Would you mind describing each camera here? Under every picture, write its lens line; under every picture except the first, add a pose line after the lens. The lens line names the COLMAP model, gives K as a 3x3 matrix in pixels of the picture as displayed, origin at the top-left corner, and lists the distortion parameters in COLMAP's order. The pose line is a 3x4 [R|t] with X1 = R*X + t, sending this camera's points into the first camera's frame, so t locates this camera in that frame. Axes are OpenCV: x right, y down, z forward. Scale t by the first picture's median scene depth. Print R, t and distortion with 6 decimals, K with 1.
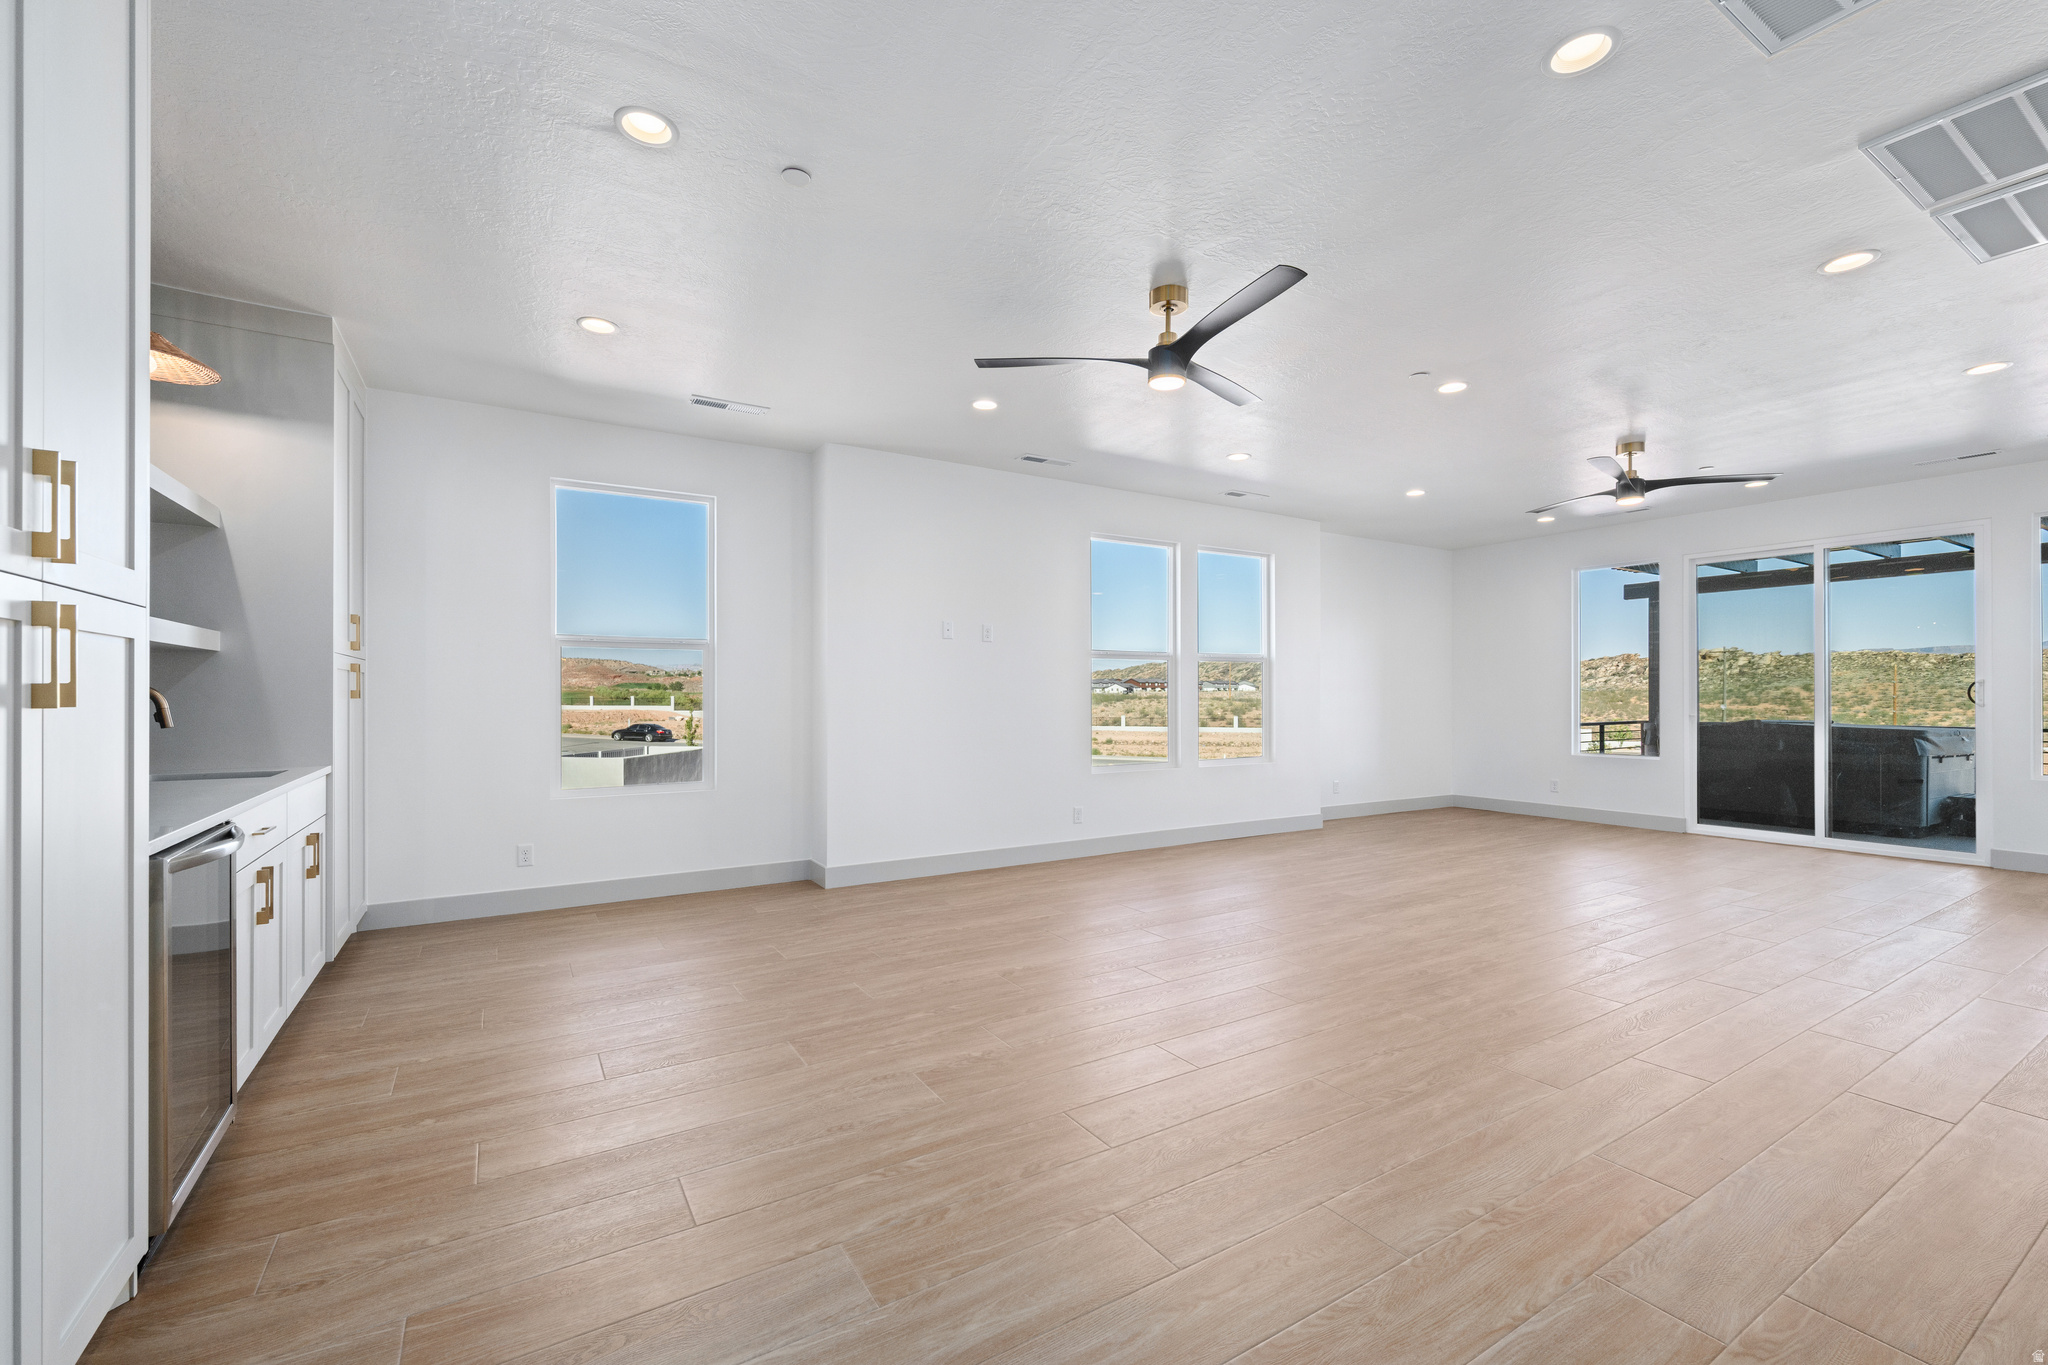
lens RADIAL K [[852.3, 0, 1026.2], [0, 852.3, 692.3], [0, 0, 1]] dist [0.002861, 0.000661]
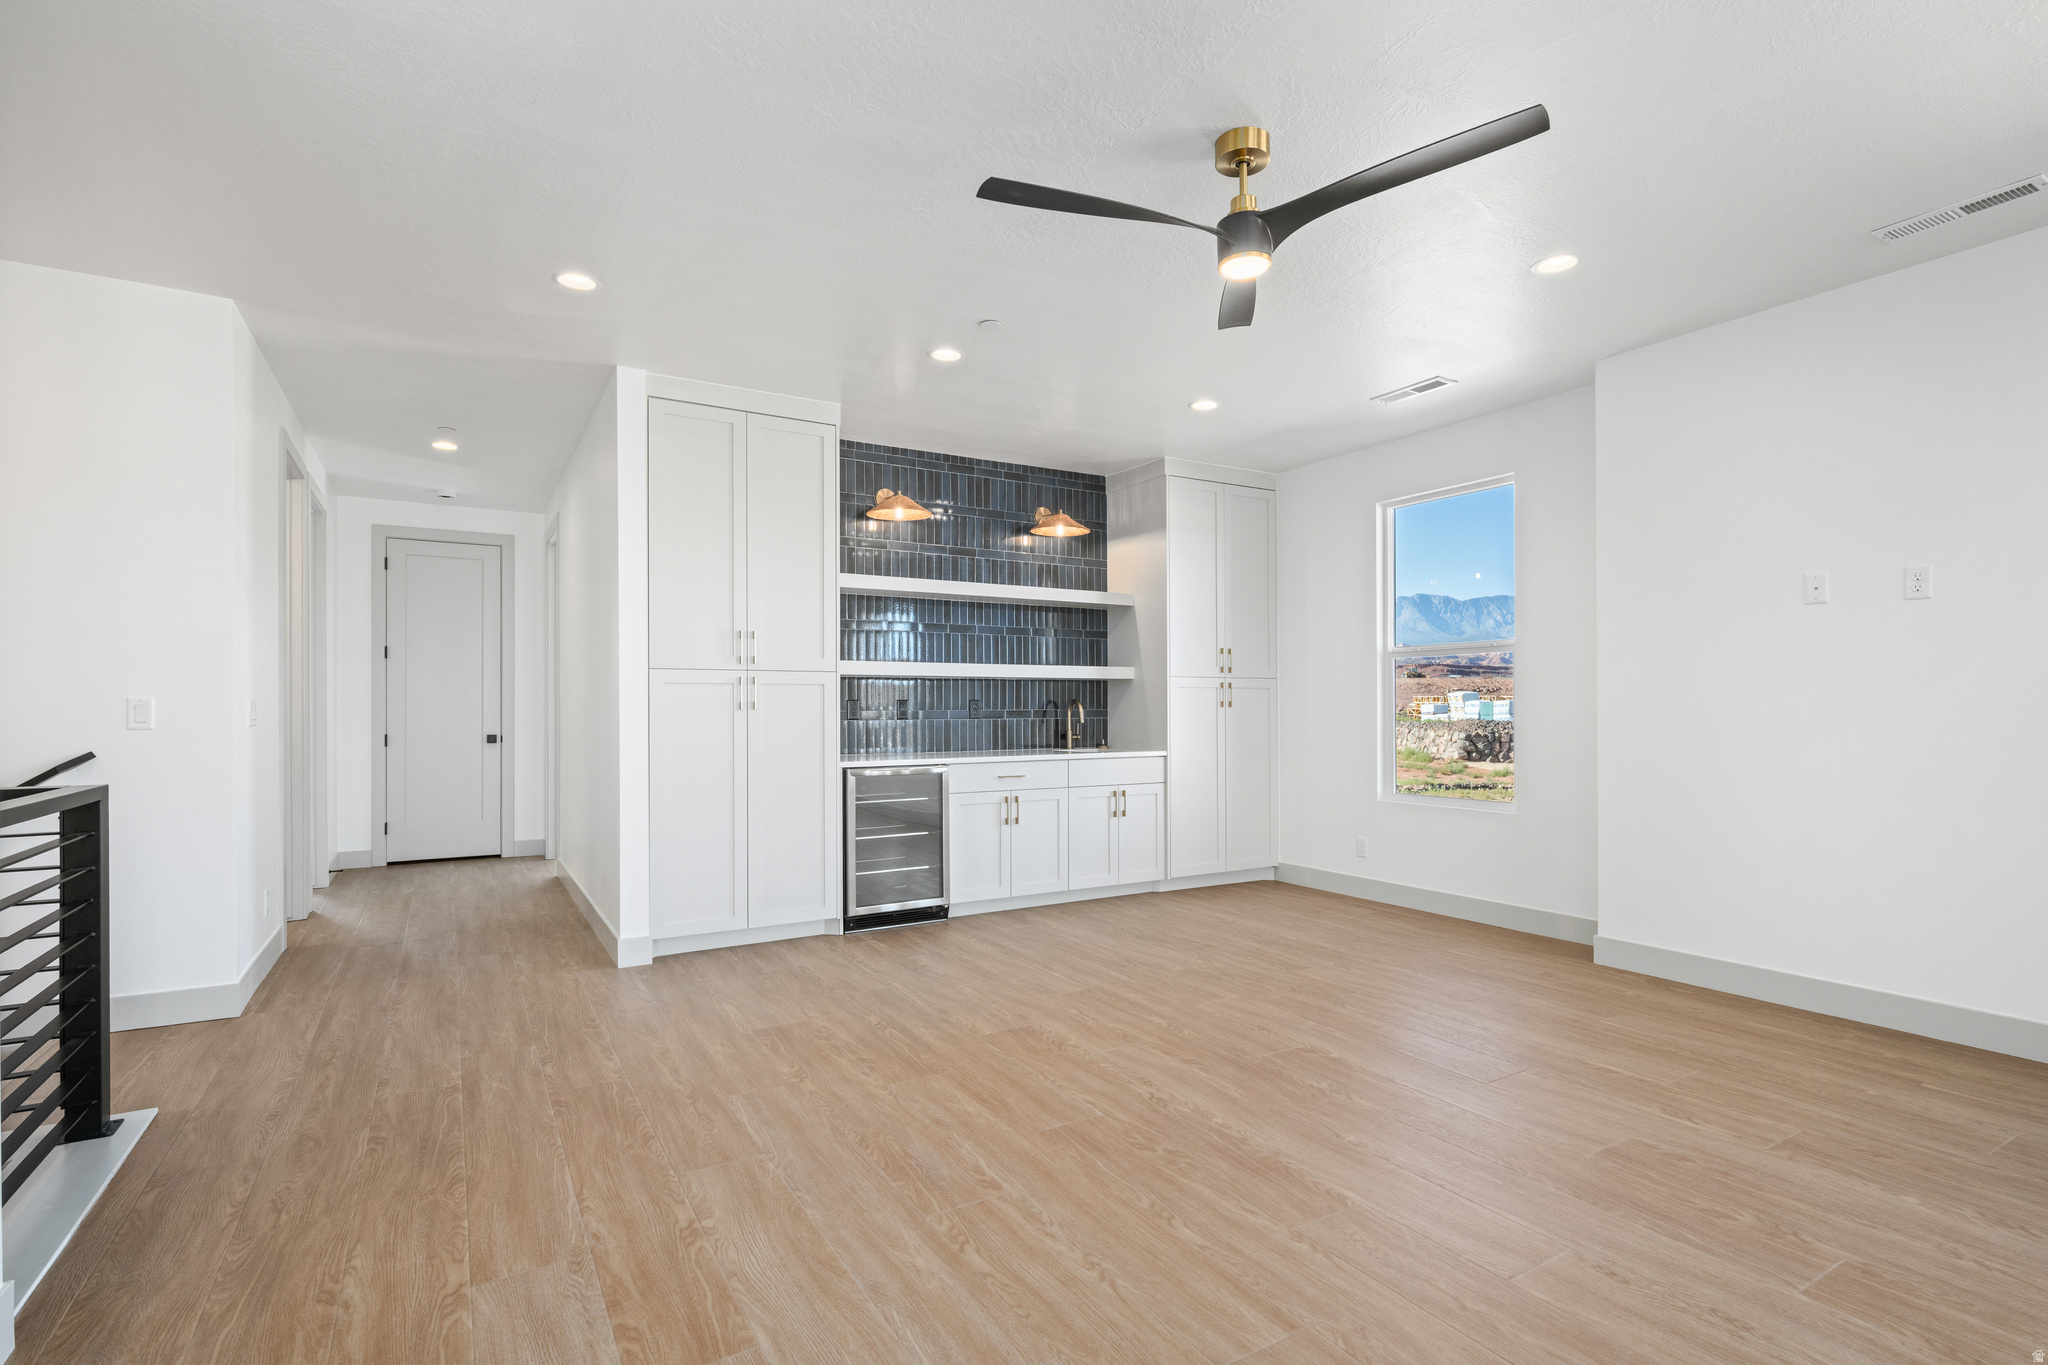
lens RADIAL K [[964.7, 0, 1025.9], [0, 964.7, 716.0], [0, 0, 1]] dist [-0.004092, -0.000646]
pose [[-0.012917, 0.007512, -0.999888, 1.187996], [0.005148, 0.999959, 0.007446, 0.011484], [0.999903, -0.005051, -0.012955, 1.008003]]
